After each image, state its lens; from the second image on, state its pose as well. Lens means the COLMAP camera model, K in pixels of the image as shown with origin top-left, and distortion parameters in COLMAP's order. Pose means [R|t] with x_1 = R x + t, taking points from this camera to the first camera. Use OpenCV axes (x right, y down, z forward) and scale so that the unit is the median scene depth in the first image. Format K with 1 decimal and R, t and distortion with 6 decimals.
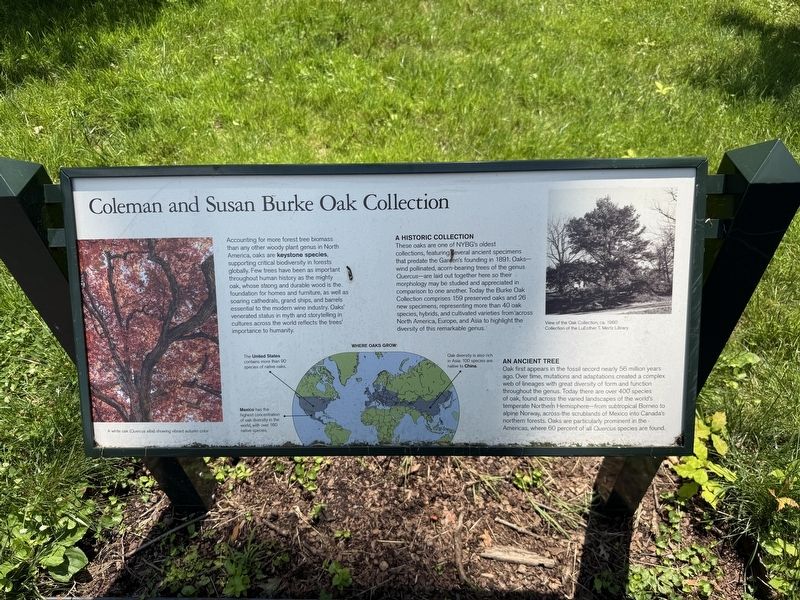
lens RADIAL K [[574.6, 0, 398.7], [0, 574.6, 301.2], [0, 0, 1]] dist [0.023955, -0.041949]
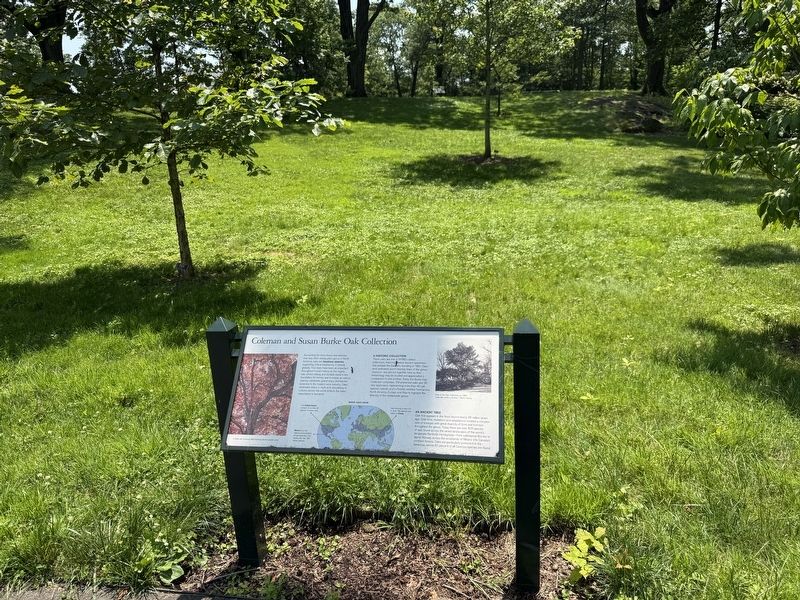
lens RADIAL K [[574.6, 0, 398.7], [0, 574.6, 301.2], [0, 0, 1]] dist [0.023955, -0.041949]
pose [[0.985062, 0.028248, -0.169865, 0.464864], [-0.110583, 0.859939, -0.498273, 0.811984], [0.131998, 0.509614, 0.850217, -1.034663]]
